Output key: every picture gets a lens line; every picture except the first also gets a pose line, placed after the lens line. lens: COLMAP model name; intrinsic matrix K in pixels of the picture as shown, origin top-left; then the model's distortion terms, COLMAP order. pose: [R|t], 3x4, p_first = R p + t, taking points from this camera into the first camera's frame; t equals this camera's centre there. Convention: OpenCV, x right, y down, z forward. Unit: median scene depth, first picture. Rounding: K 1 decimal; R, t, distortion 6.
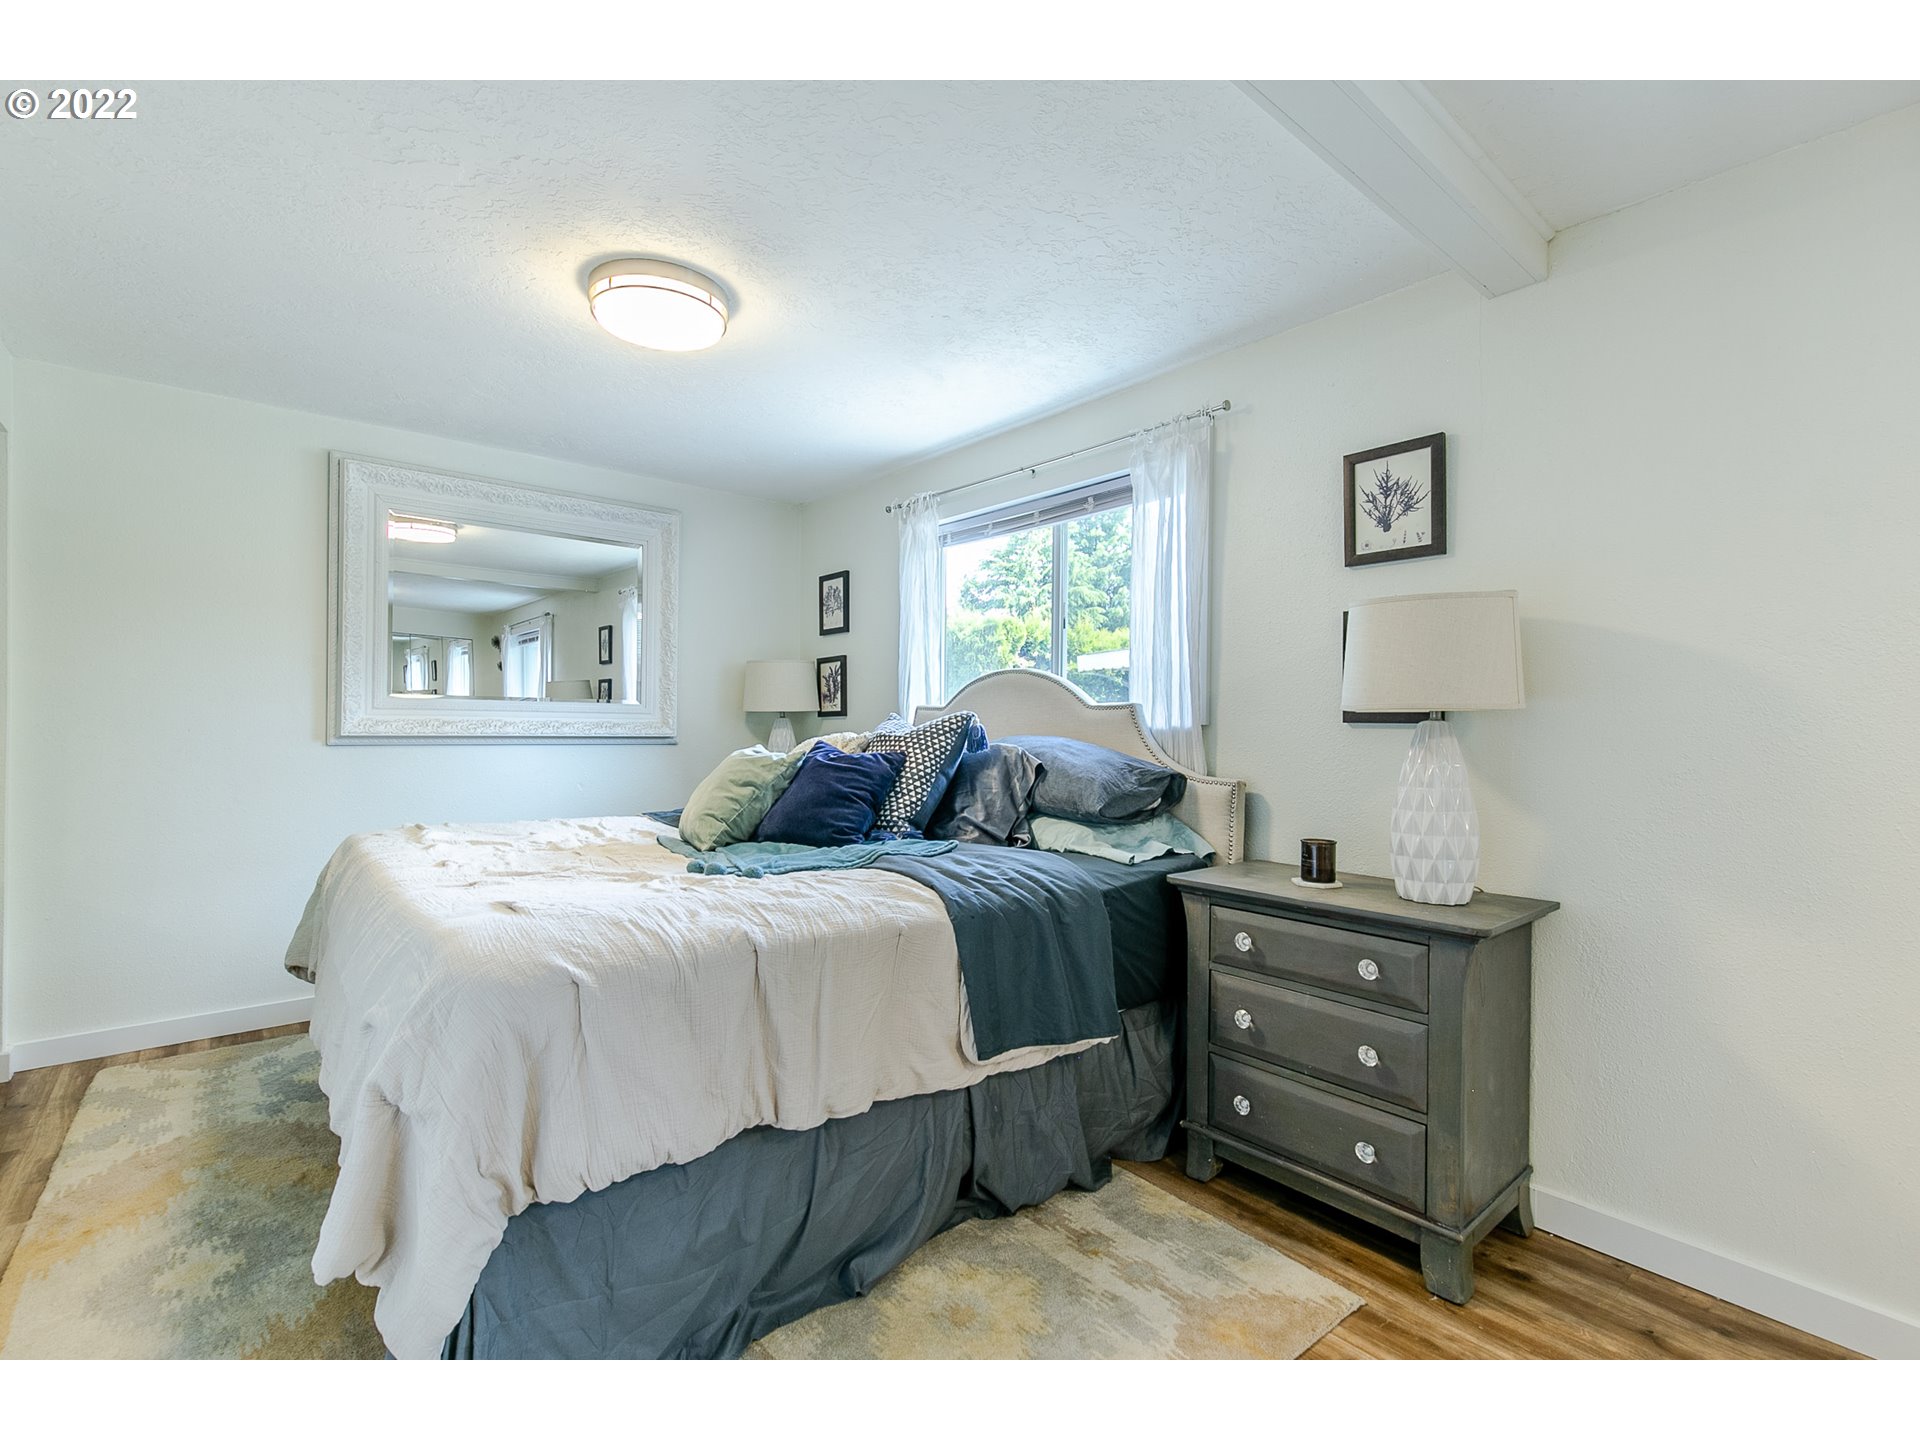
lens RADIAL K [[889.3, 0, 977.1], [0, 889.3, 714.2], [0, 0, 1]] dist [0.018740, -0.001132]
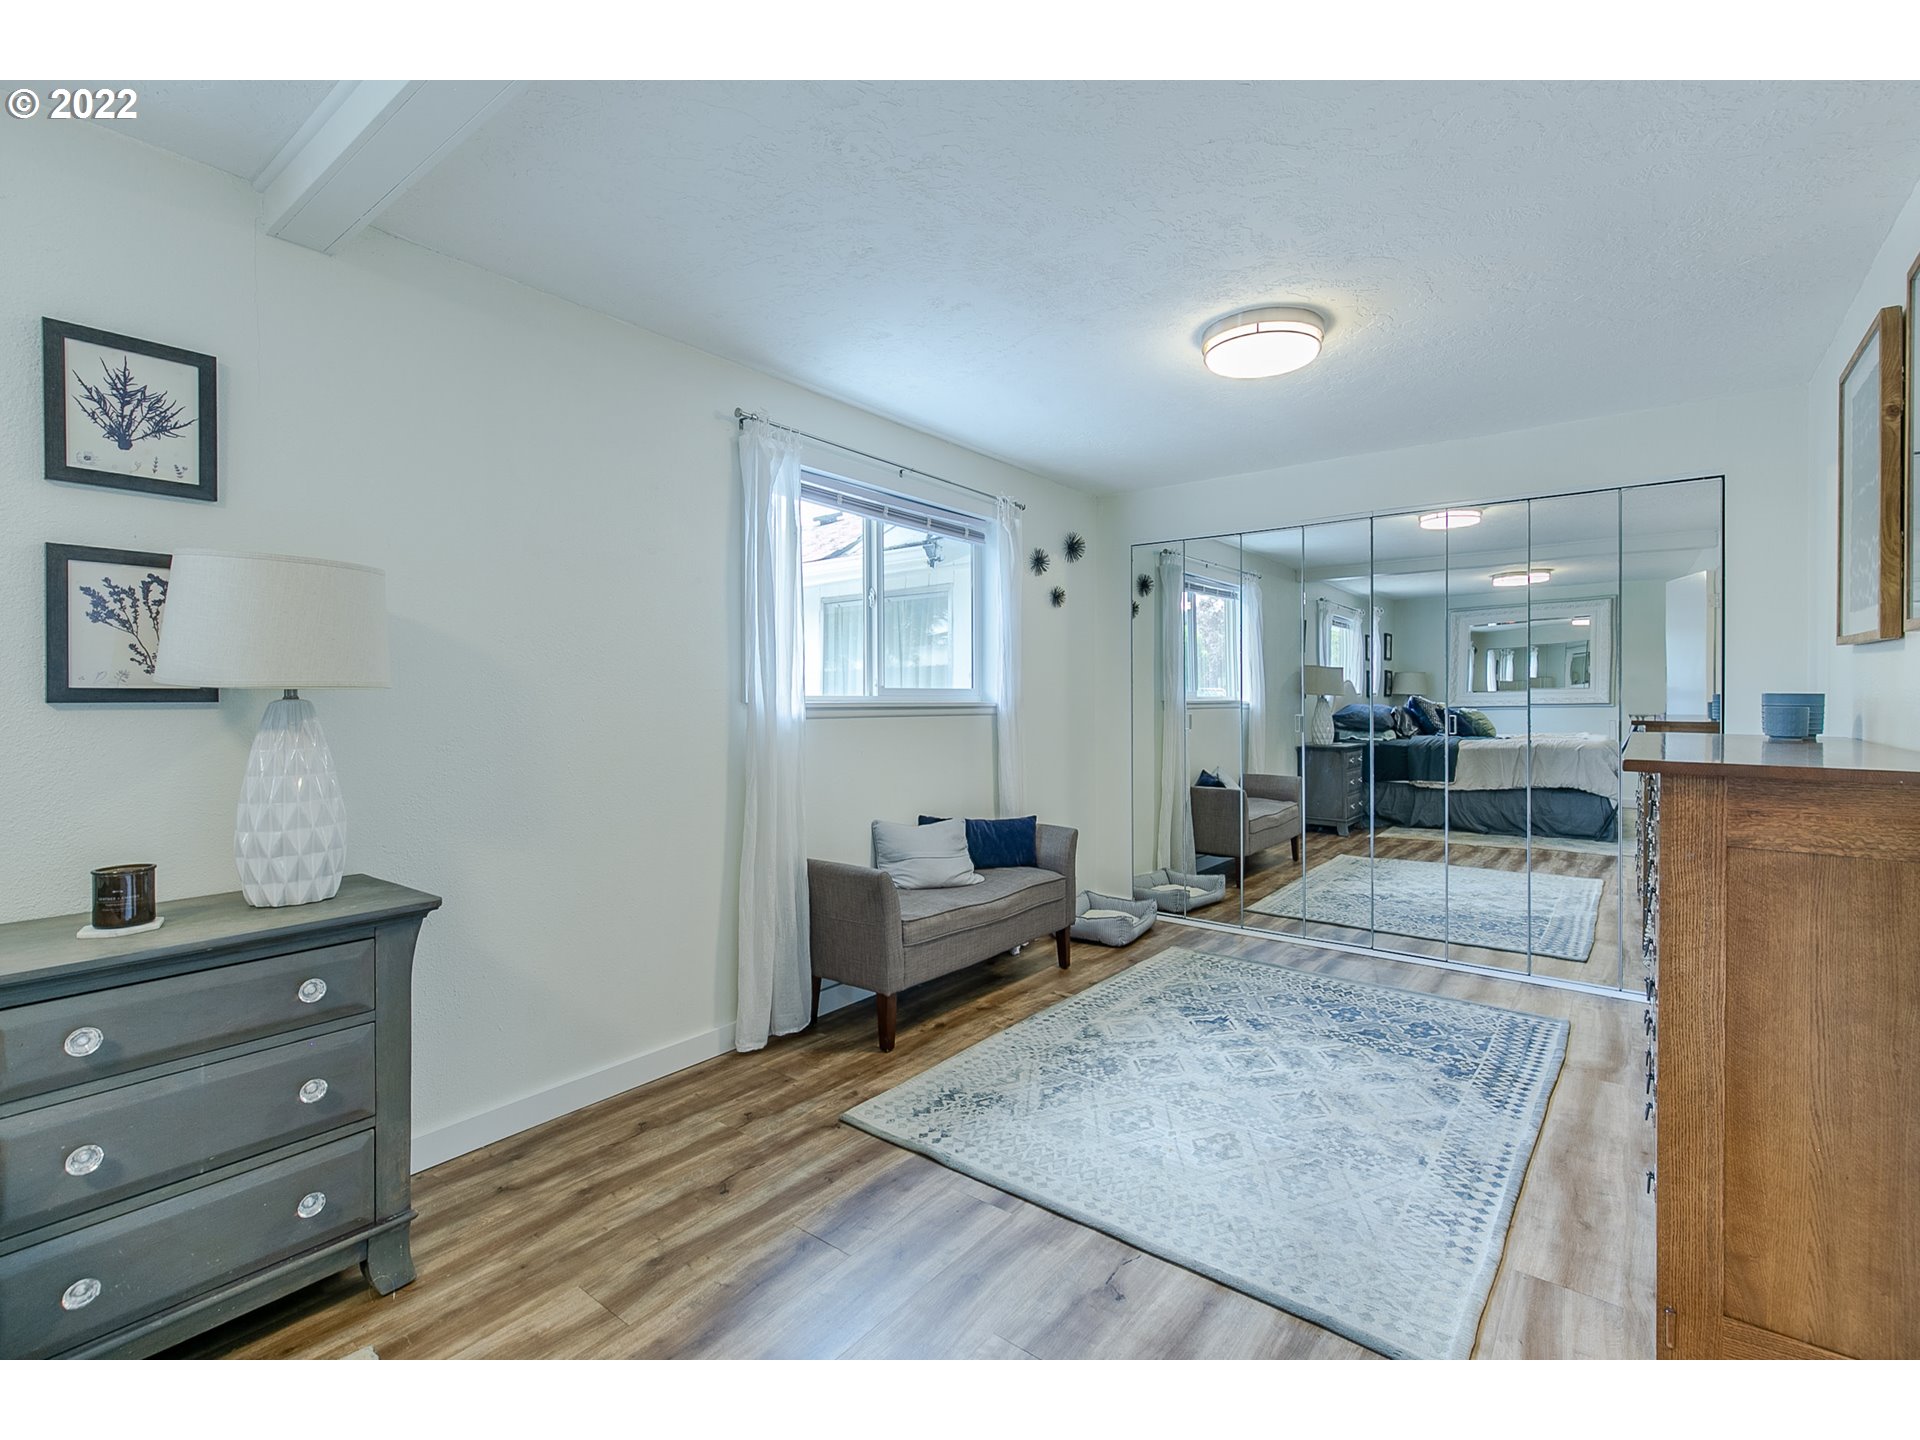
lens RADIAL K [[872.3, 0, 959.6], [0, 872.3, 699.6], [0, 0, 1]] dist [-0.000884, 0.000586]
pose [[-0.201559, -0.006176, 0.979457, -0.438753], [-0.004273, 0.999976, 0.005426, 0.000018], [-0.979467, -0.003092, -0.201581, 0.491884]]
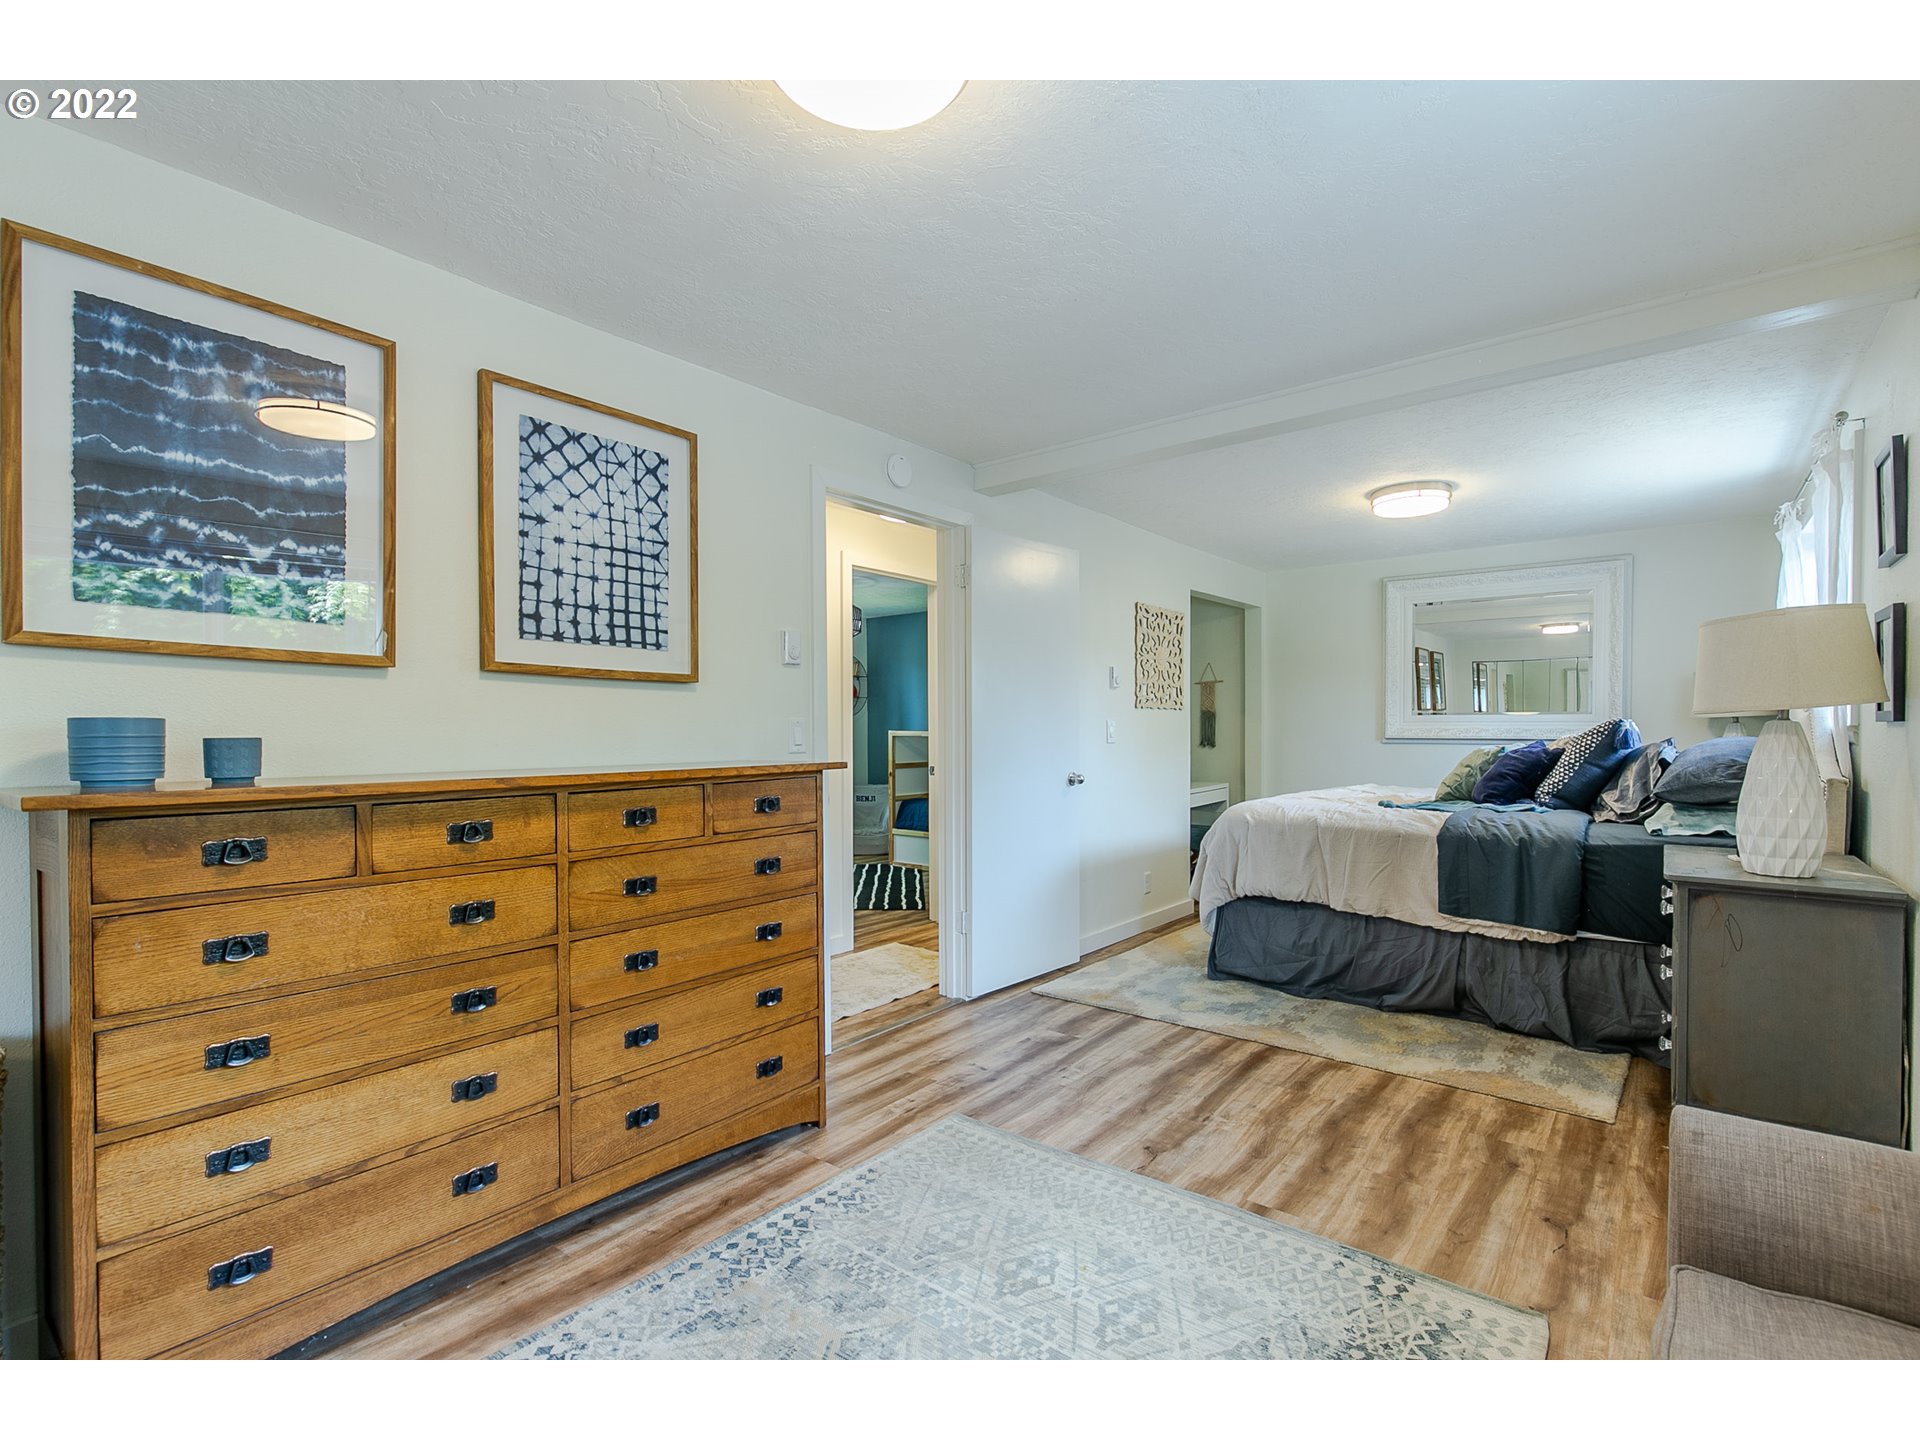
lens RADIAL K [[925.0, 0, 956.3], [0, 925.0, 746.4], [0, 0, 1]] dist [0.000067, 0.000187]
pose [[0.178237, 0.008937, -0.983947, 1.402112], [0.013725, 0.999839, 0.011568, 0.012071], [0.983892, -0.015566, 0.178085, -0.246658]]
